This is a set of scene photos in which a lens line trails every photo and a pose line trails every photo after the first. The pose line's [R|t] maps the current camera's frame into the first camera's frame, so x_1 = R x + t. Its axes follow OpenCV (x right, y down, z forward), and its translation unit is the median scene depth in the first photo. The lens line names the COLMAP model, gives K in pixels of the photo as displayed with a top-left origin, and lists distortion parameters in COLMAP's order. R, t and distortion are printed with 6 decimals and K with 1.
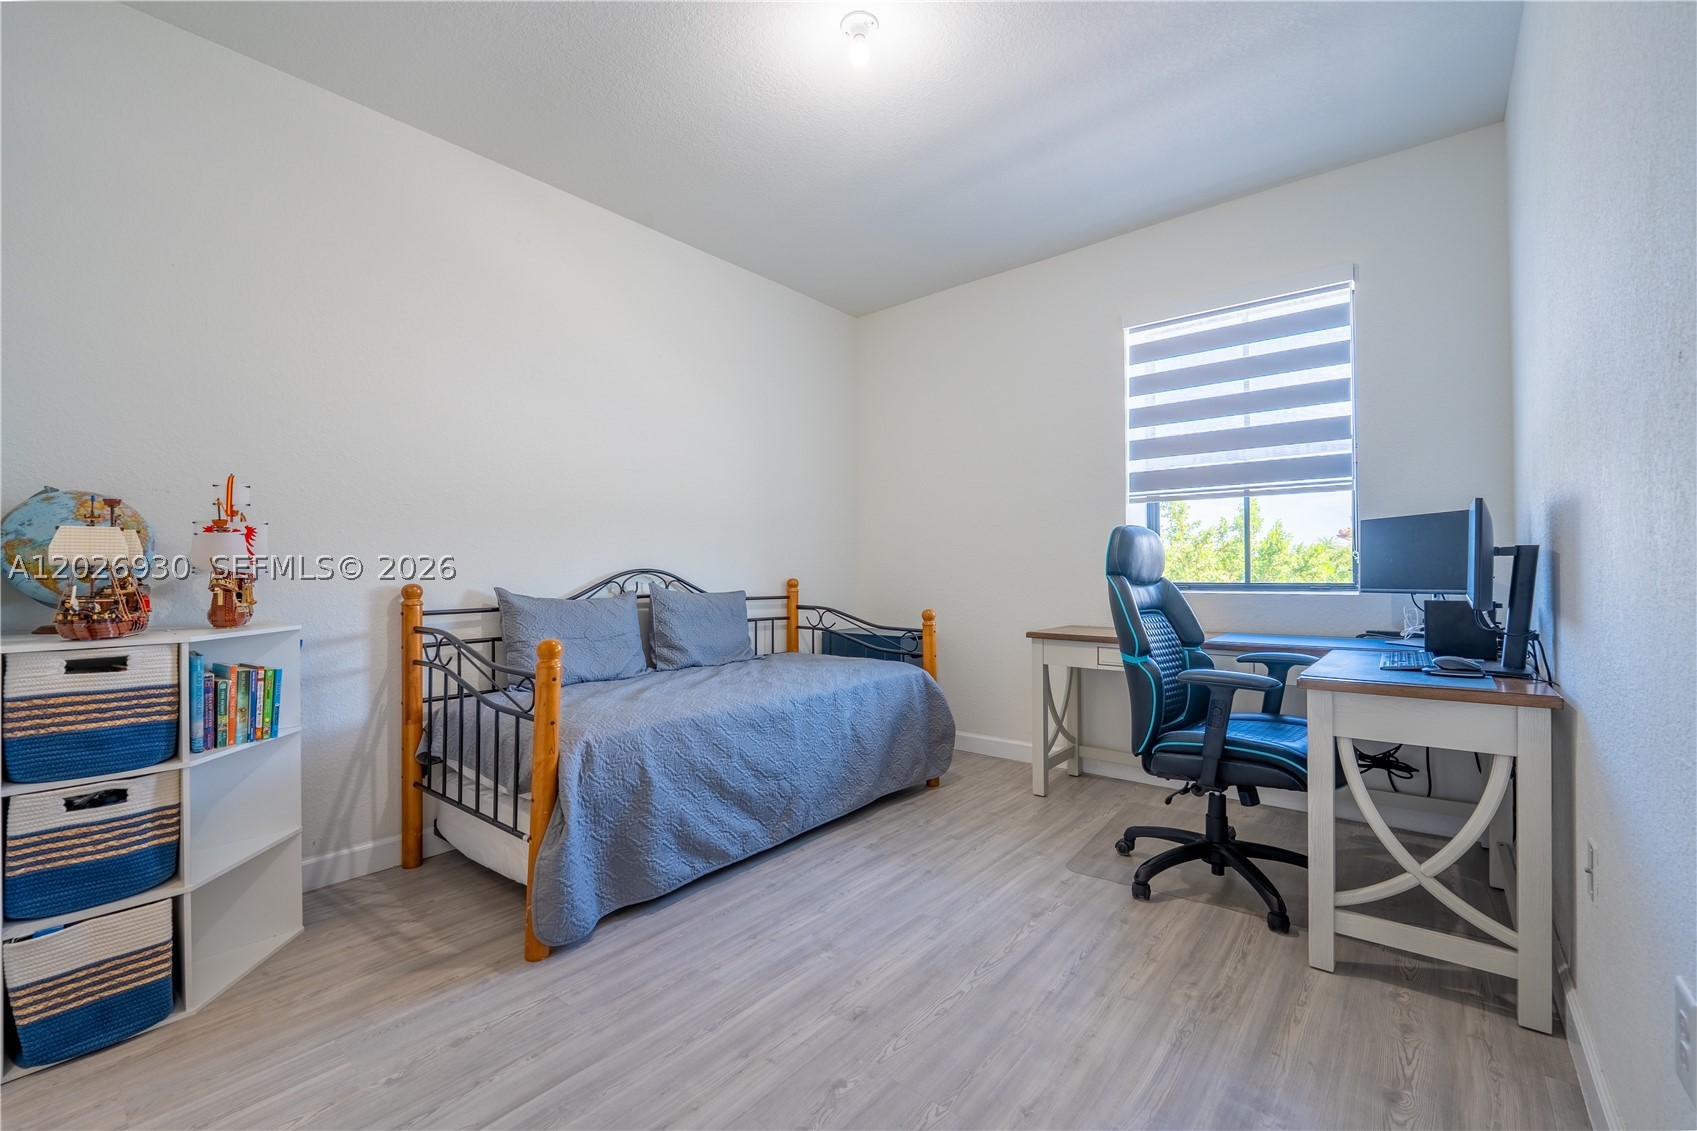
lens RADIAL K [[697.2, 0, 848.5], [0, 697.2, 565.5], [0, 0, 1]] dist [-0.009713, 0.000181]
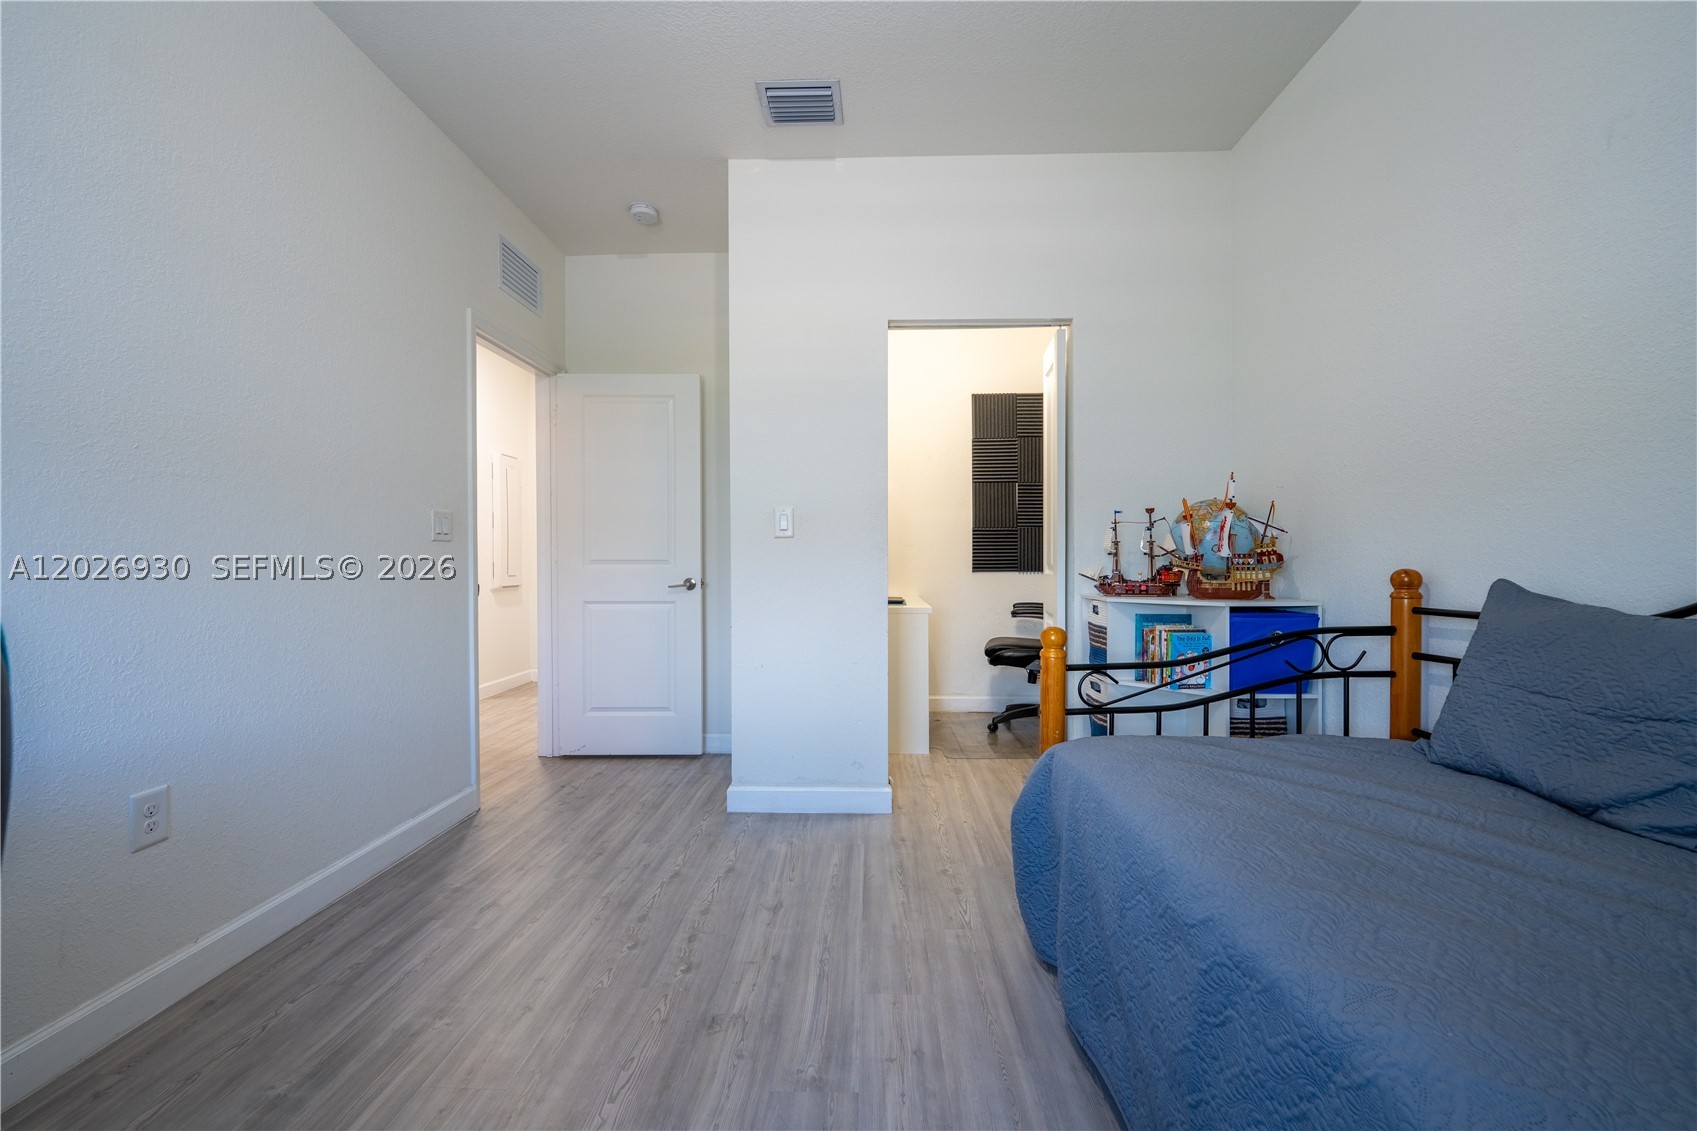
lens RADIAL K [[697.2, 0, 848.5], [0, 697.2, 565.5], [0, 0, 1]] dist [-0.009713, 0.000181]
pose [[-0.790713, 0.016274, -0.611971, 0.412088], [0.018025, 0.999832, 0.003298, 0.015899], [0.611922, -0.008423, -0.790873, 1.753149]]
